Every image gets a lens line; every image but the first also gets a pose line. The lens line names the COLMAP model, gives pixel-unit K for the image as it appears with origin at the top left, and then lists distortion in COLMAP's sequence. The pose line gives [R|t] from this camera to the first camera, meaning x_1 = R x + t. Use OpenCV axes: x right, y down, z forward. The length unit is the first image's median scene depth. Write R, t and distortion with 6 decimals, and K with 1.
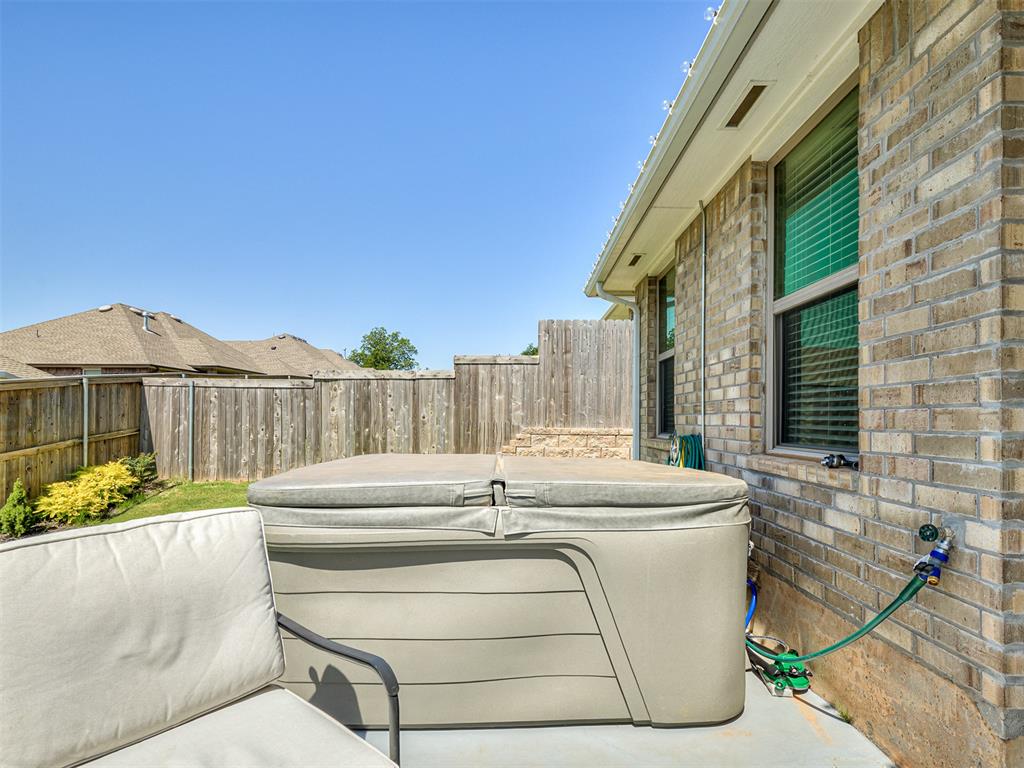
lens RADIAL K [[552.0, 0, 515.3], [0, 552.0, 414.9], [0, 0, 1]] dist [-0.003277, -0.000747]
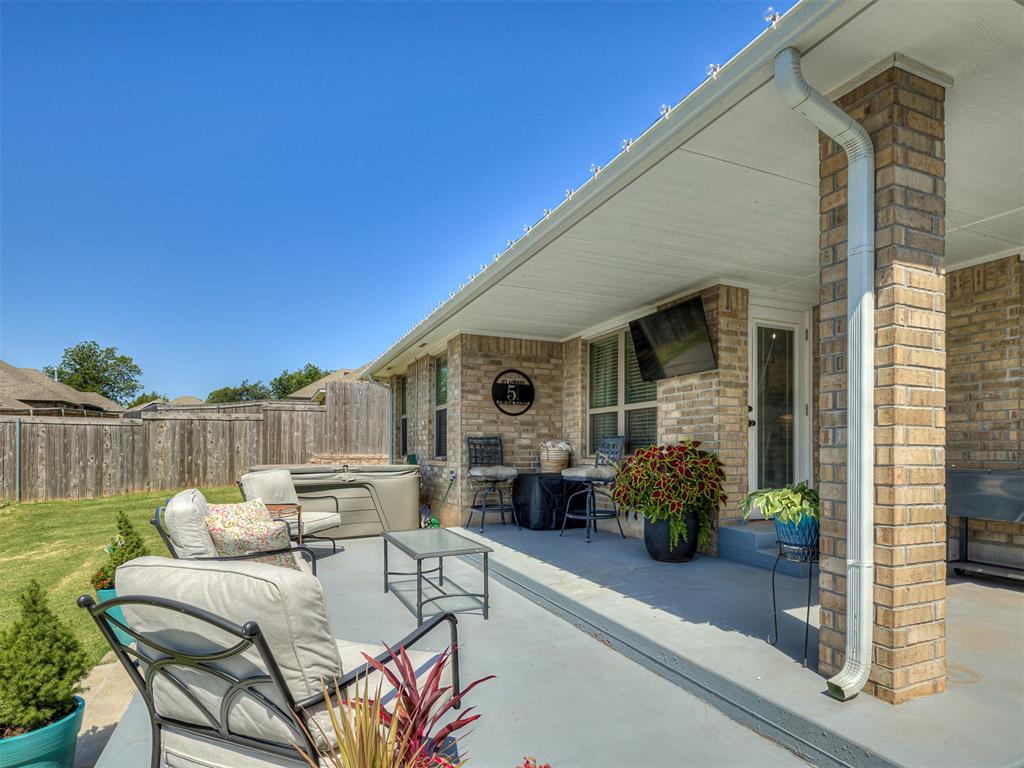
lens RADIAL K [[565.2, 0, 514.1], [0, 565.2, 451.6], [0, 0, 1]] dist [-0.003570, 0.000063]
pose [[0.913965, -0.005559, 0.405756, -0.108633], [0.001477, 0.999945, 0.010372, 0.000050], [-0.405791, -0.008880, 0.913923, -0.570297]]
